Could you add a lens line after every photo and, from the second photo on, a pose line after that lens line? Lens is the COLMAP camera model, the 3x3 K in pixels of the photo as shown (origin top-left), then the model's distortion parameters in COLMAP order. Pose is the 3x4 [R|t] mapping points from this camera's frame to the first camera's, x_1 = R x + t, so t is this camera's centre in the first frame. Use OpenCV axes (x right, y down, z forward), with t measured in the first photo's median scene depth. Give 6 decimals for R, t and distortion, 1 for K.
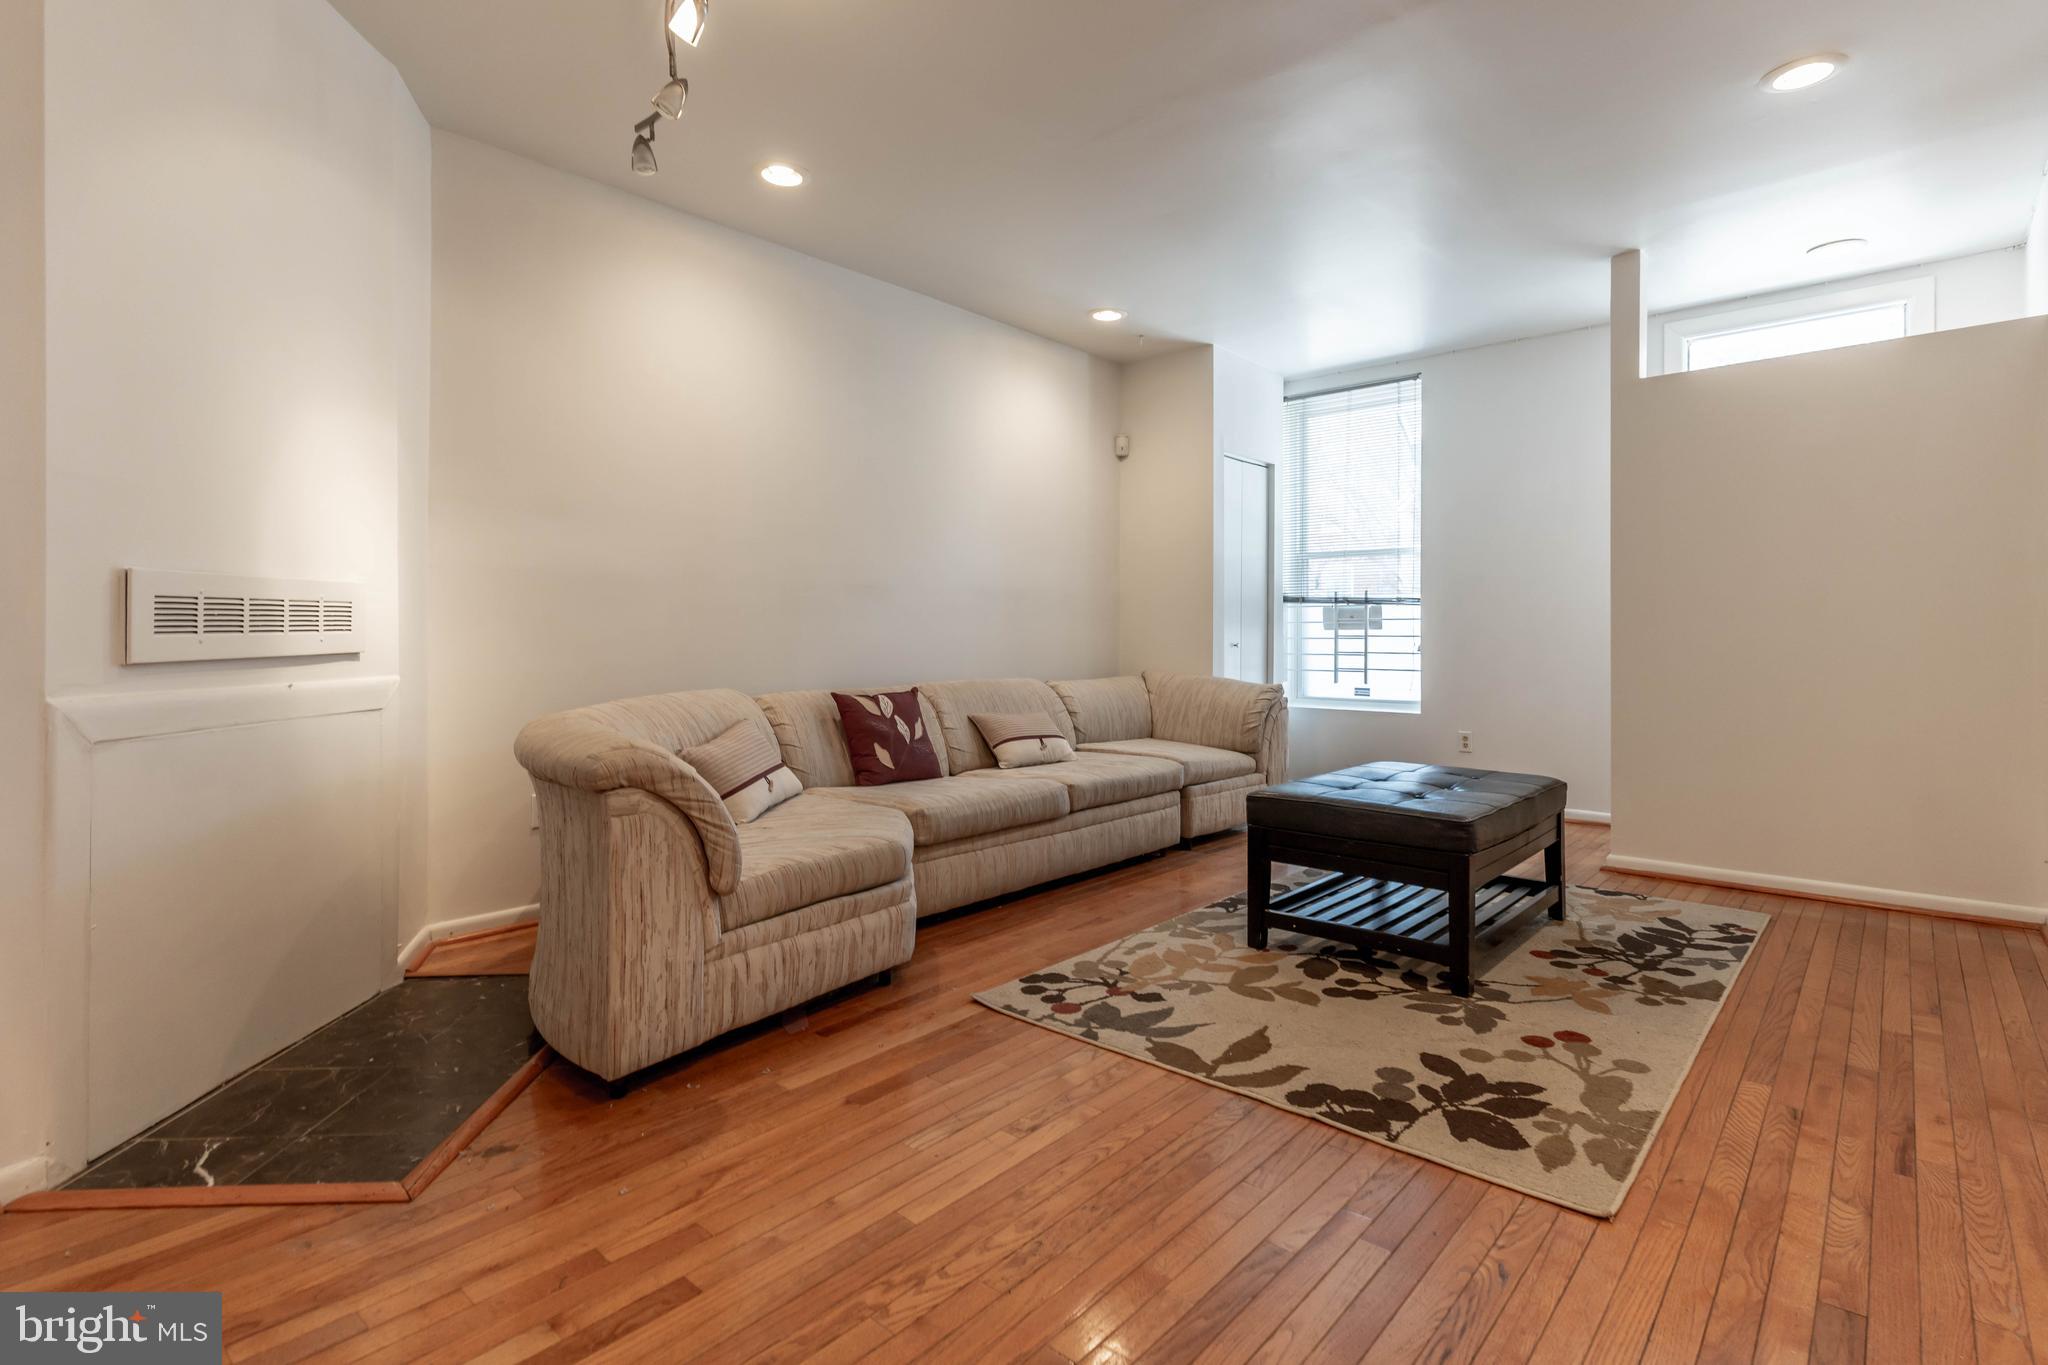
lens RADIAL K [[987.2, 0, 1039.5], [0, 987.2, 630.6], [0, 0, 1]] dist [0.000927, 0.001121]
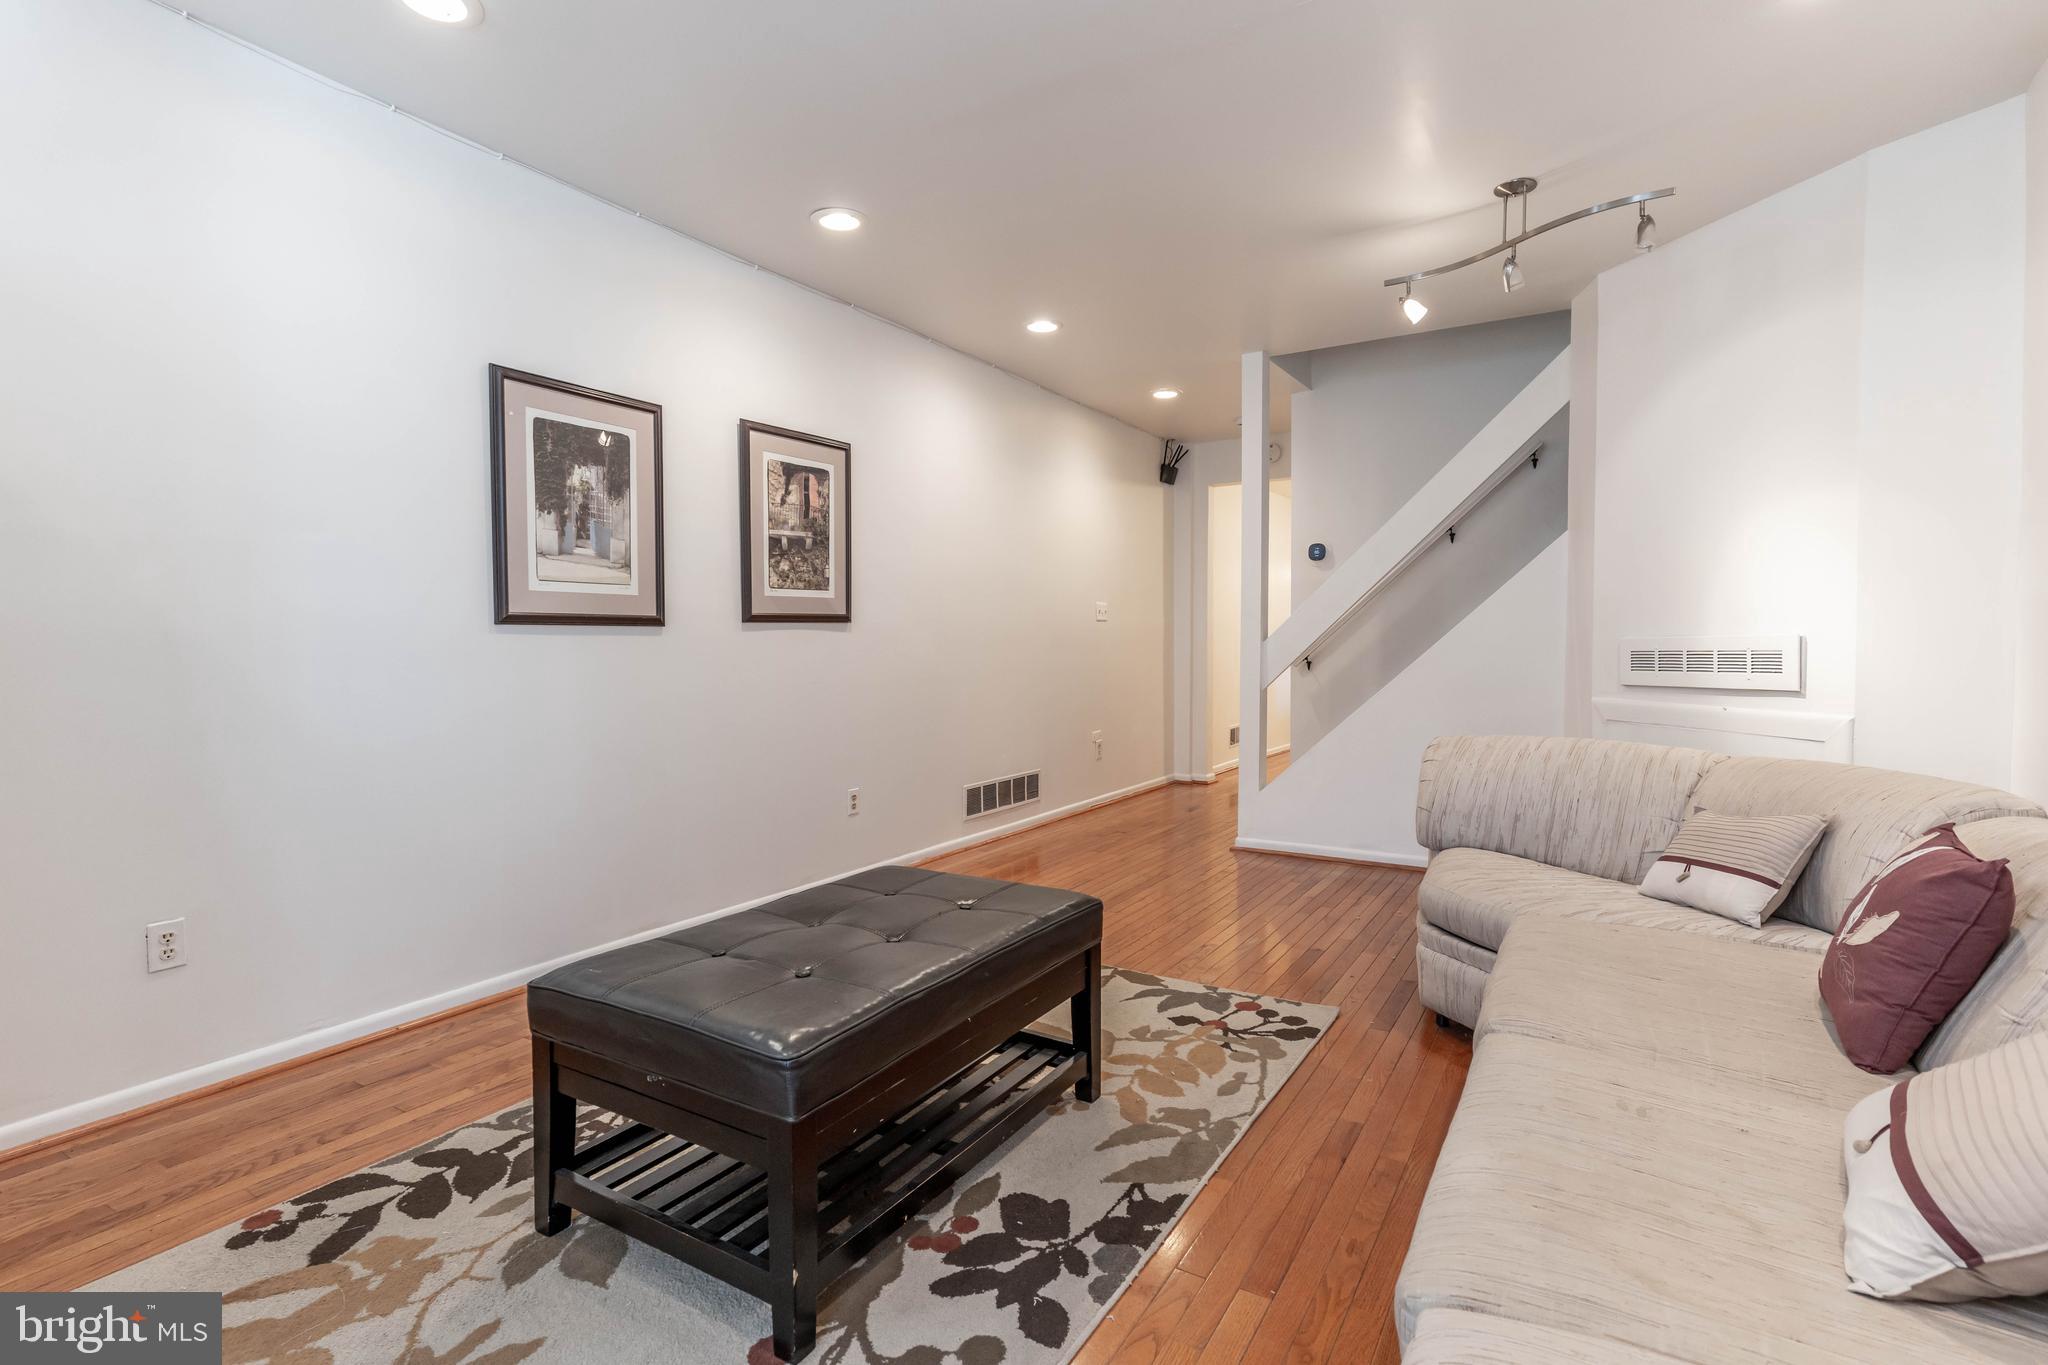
lens RADIAL K [[975.8, 0, 1024.0], [0, 975.8, 682.5], [0, 0, 1]] dist [0.001805, -0.000468]
pose [[-0.986174, 0.008194, -0.165511, 0.440030], [0.001845, 0.999258, 0.038482, -0.035577], [0.165703, 0.037645, -0.985457, 1.933917]]
